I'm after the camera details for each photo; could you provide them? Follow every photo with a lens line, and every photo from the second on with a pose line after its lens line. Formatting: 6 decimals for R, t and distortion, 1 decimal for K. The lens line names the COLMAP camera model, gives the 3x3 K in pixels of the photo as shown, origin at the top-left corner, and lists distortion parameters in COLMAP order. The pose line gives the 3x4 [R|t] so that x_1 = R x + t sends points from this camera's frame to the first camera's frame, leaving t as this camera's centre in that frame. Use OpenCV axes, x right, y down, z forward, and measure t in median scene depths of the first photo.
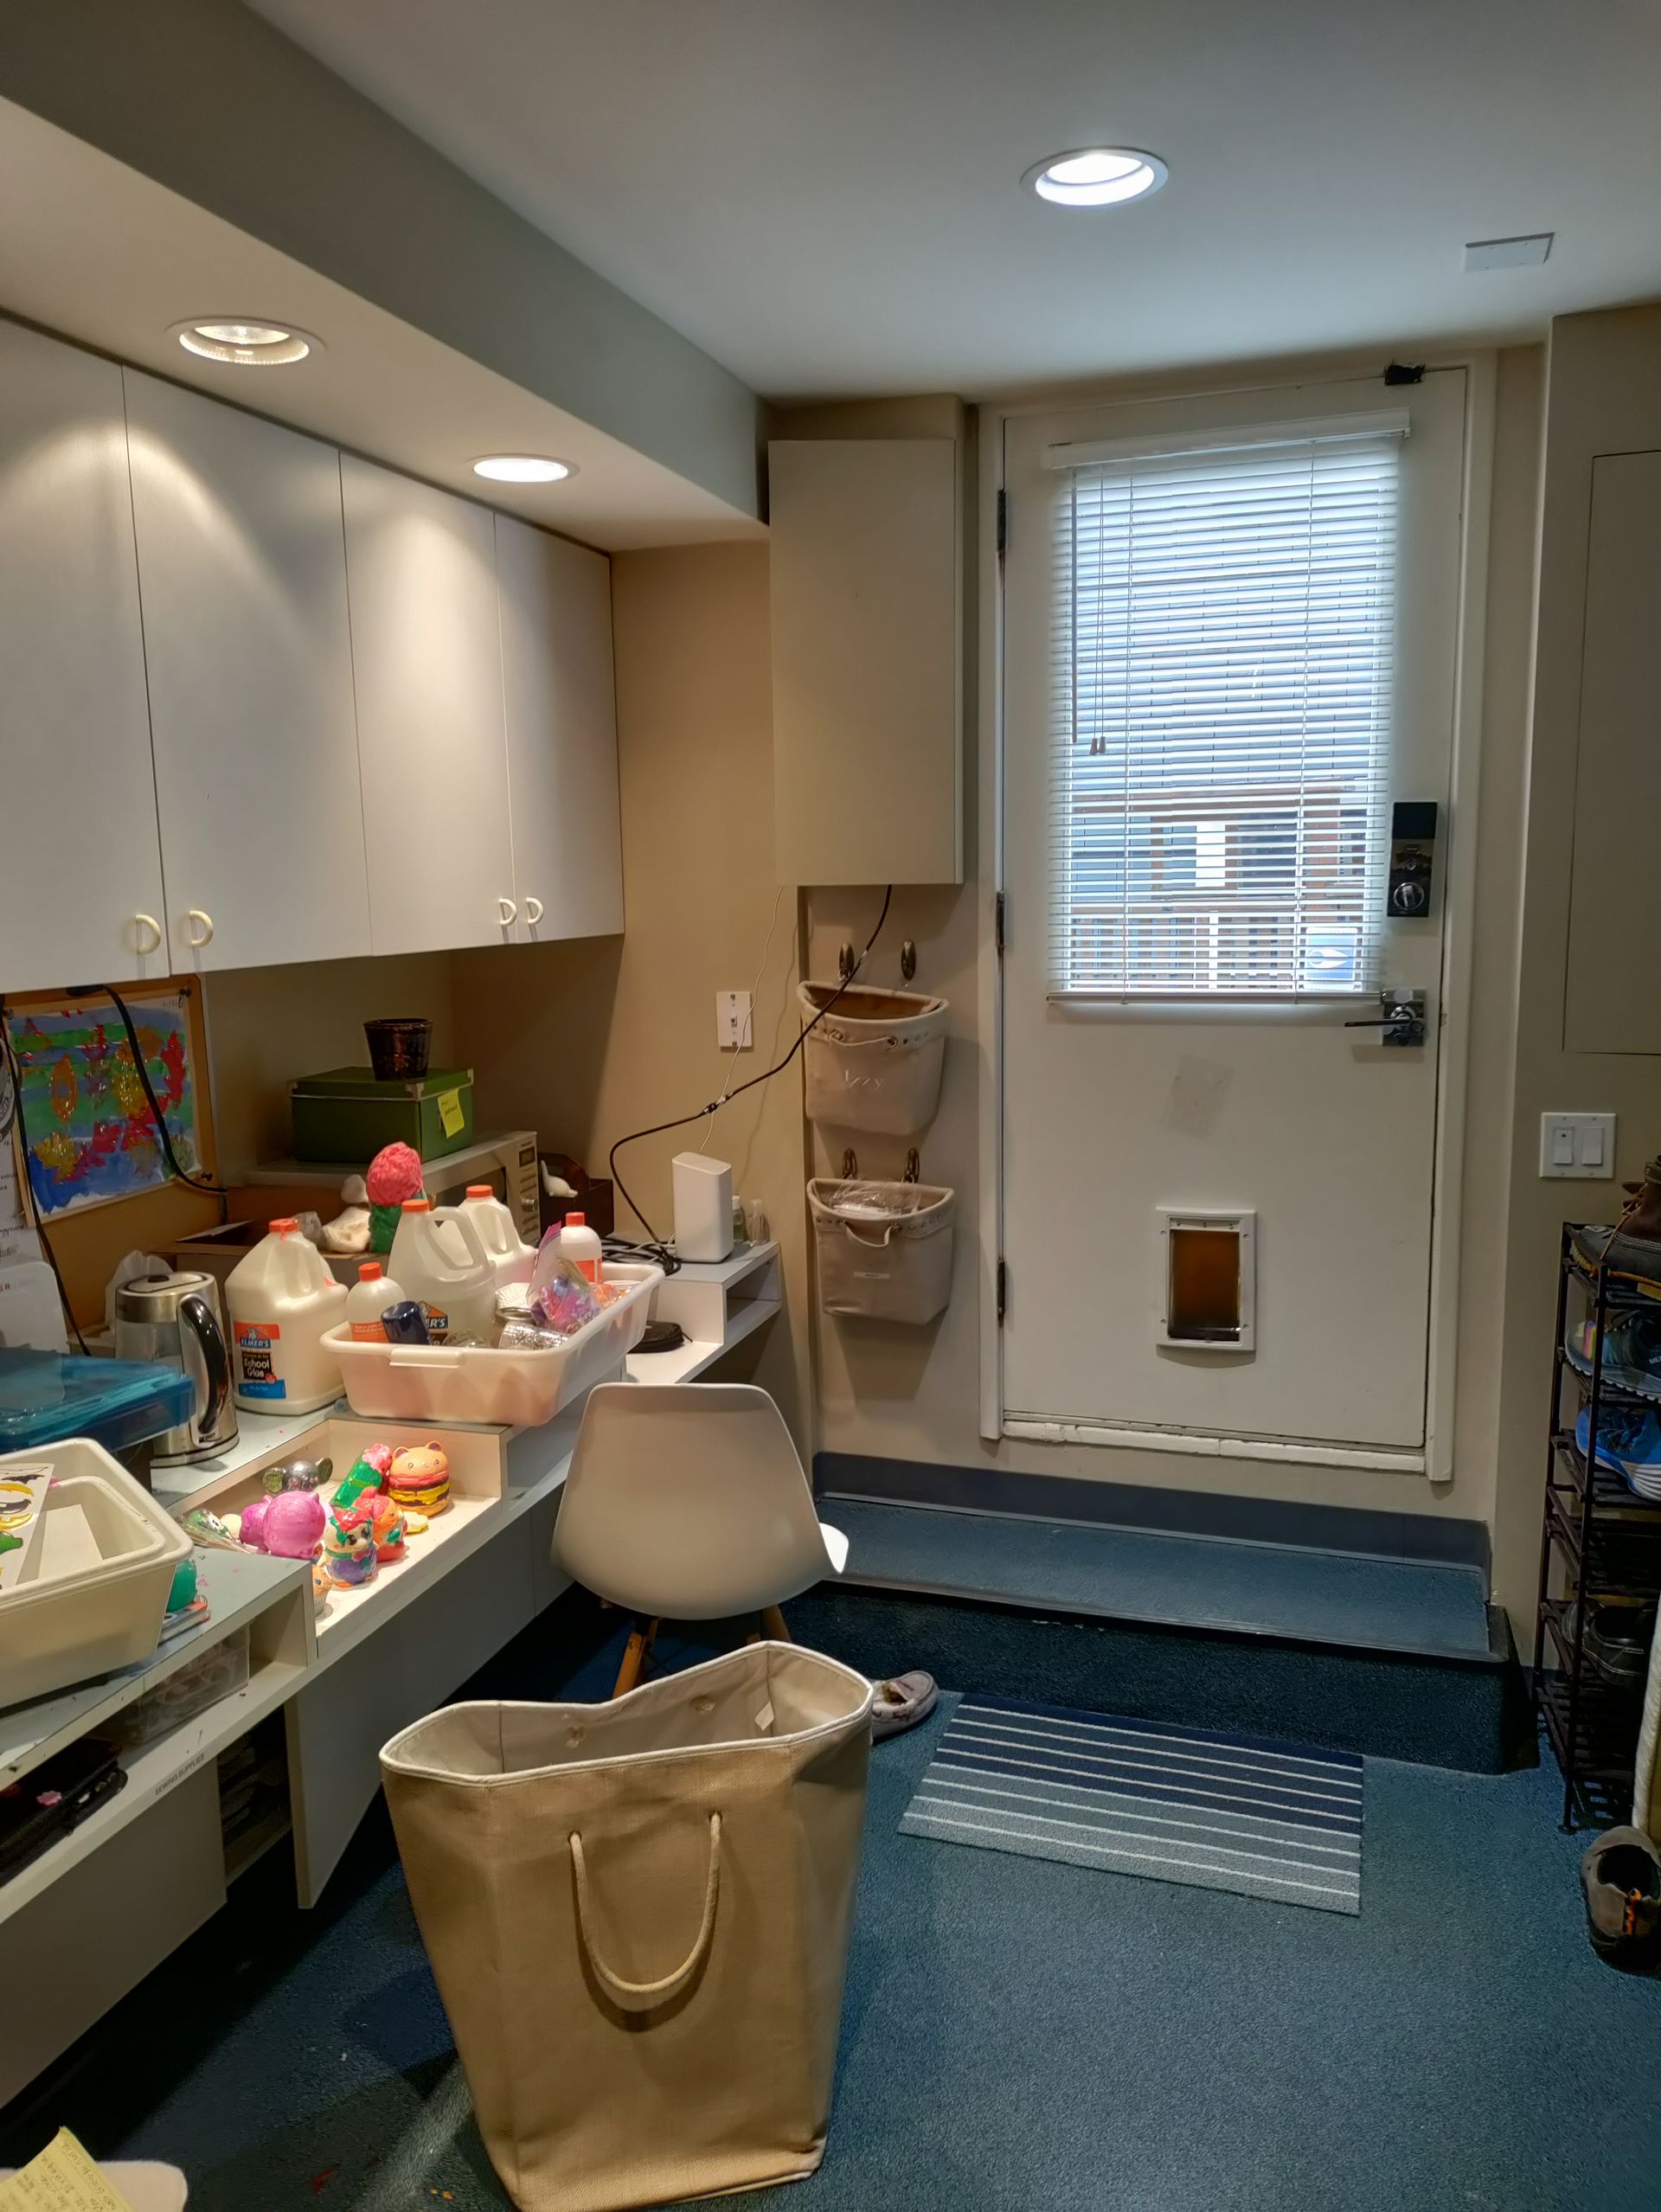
lens RADIAL K [[1683.5, 0, 812.2], [0, 1683.5, 1100.4], [0, 0, 1]] dist [0.064764, -0.108750]
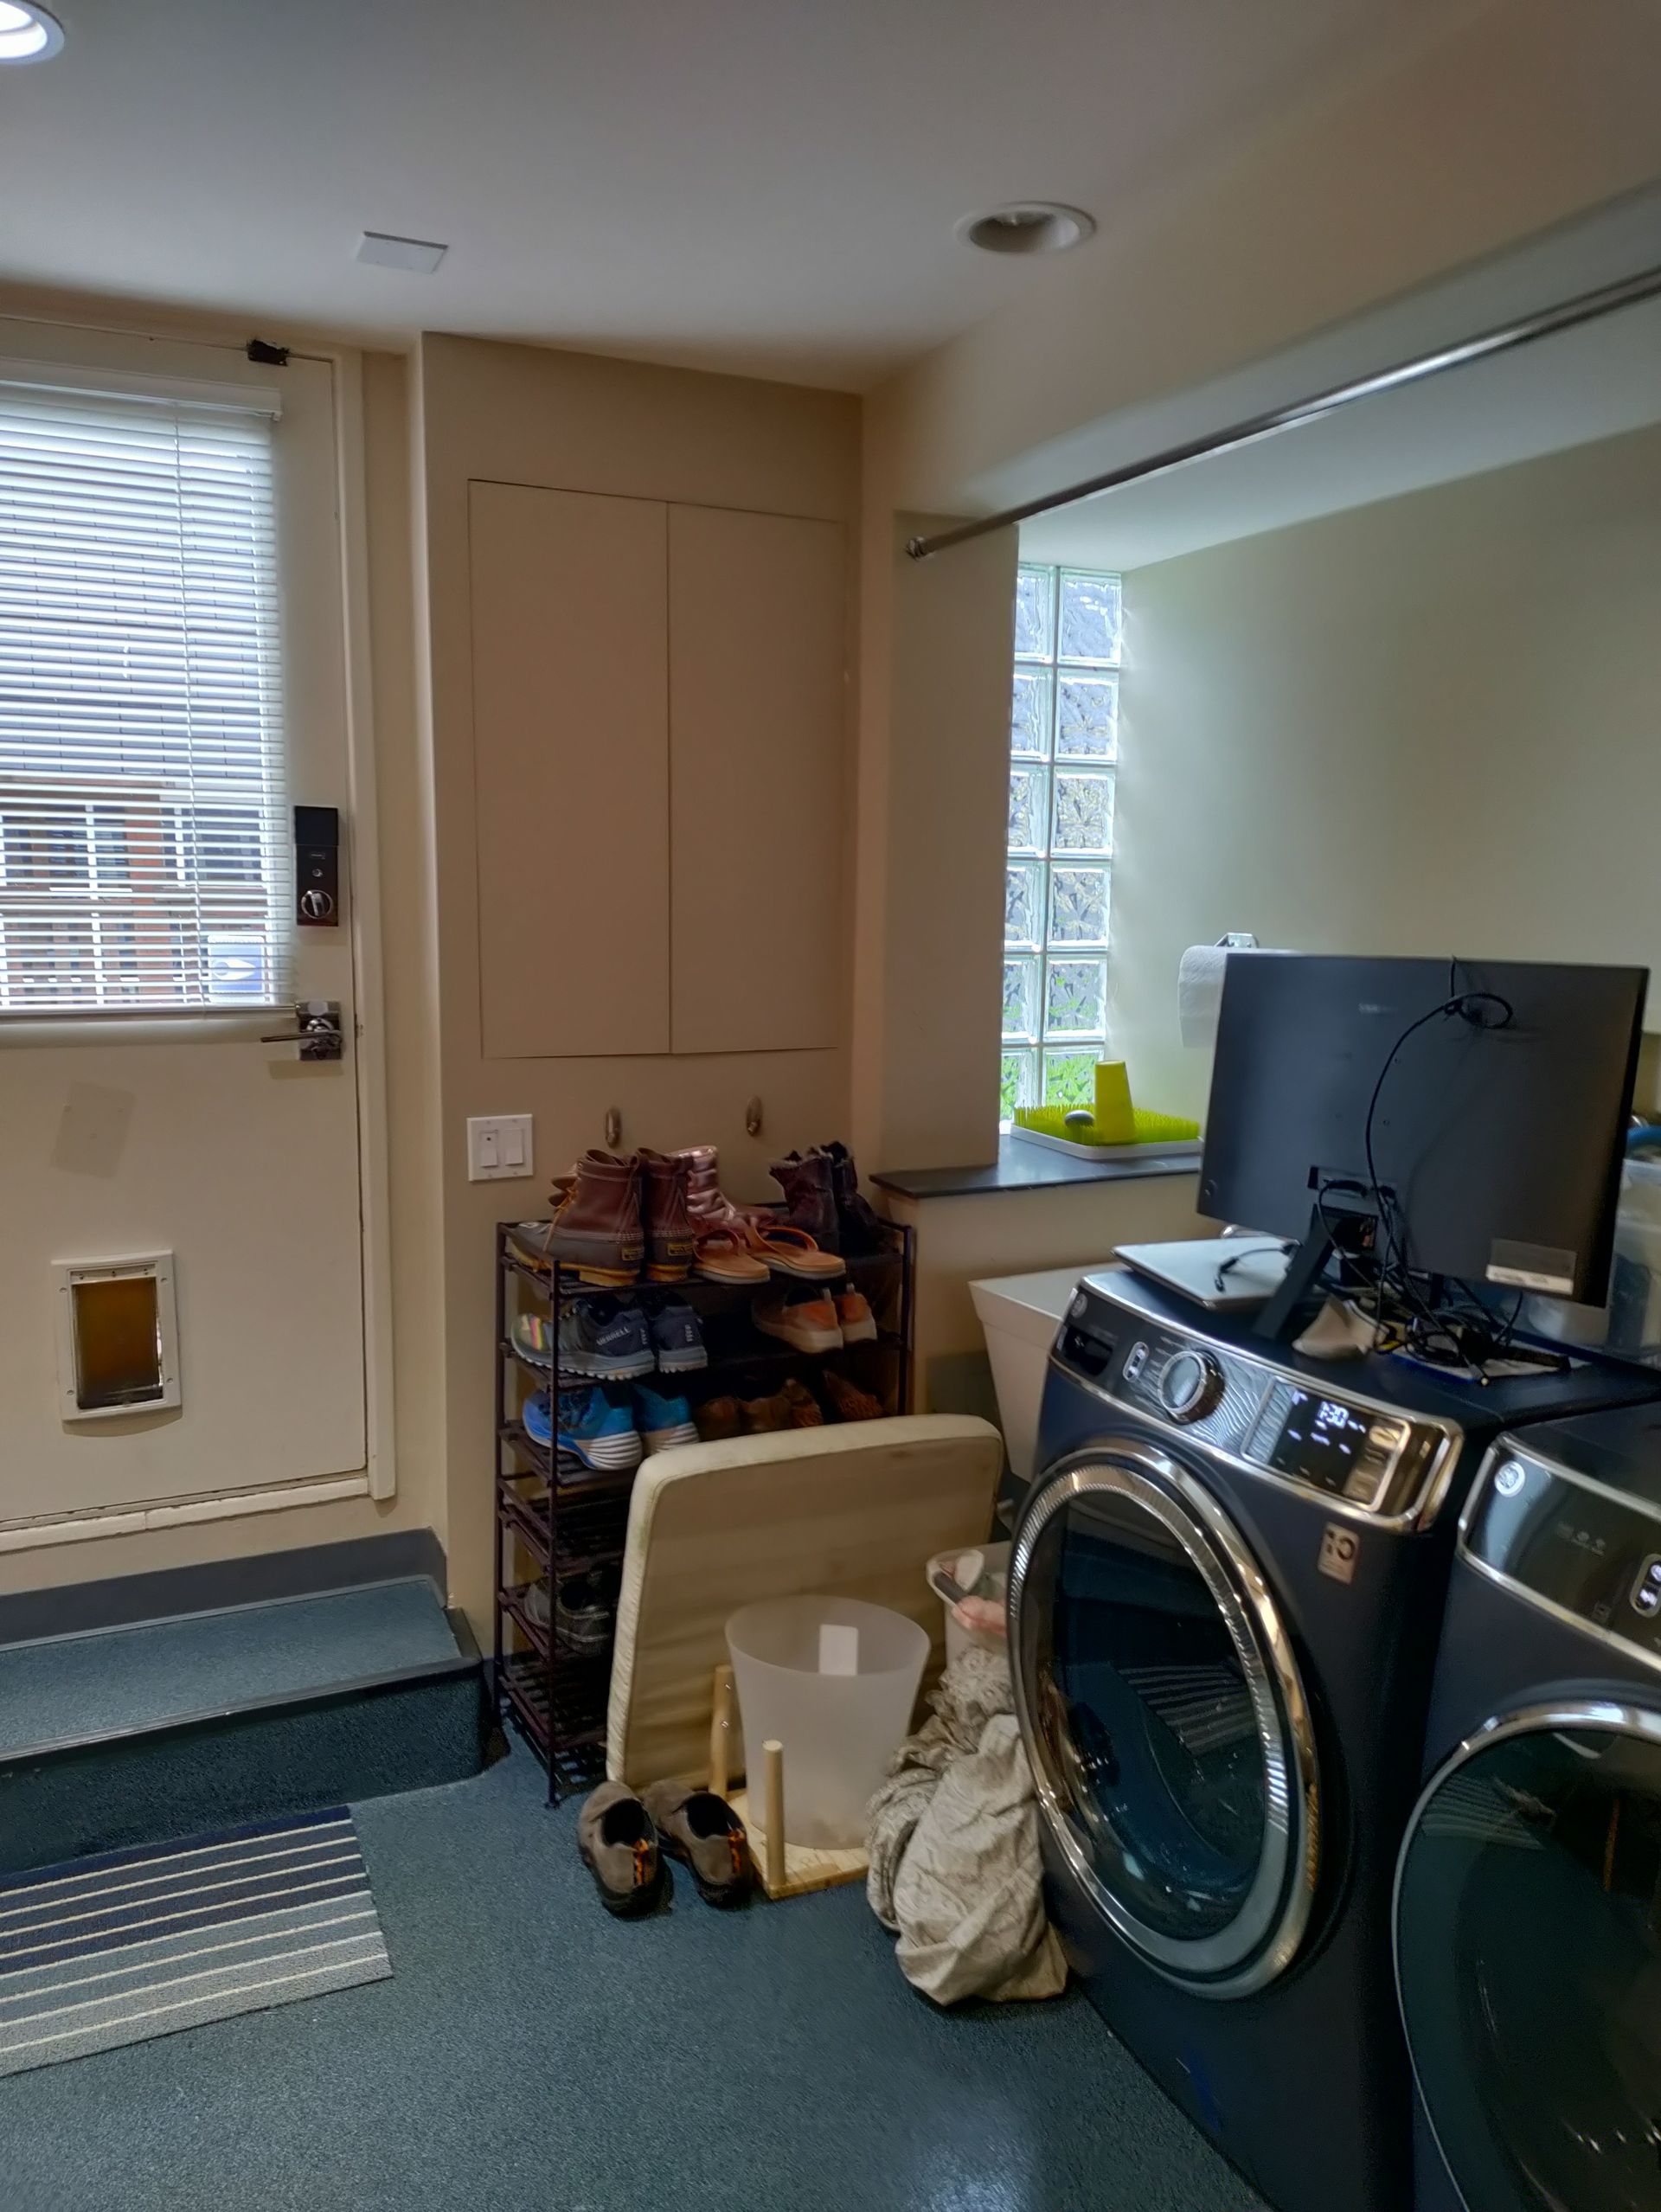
lens RADIAL K [[1671.5, 0, 855.0], [0, 1671.5, 1100.6], [0, 0, 1]] dist [0.048756, -0.046318]
pose [[0.717494, -0.067921, 0.693245, -0.098272], [0.068900, 0.997274, 0.026398, -0.013592], [-0.693149, 0.028824, 0.720218, 0.105991]]
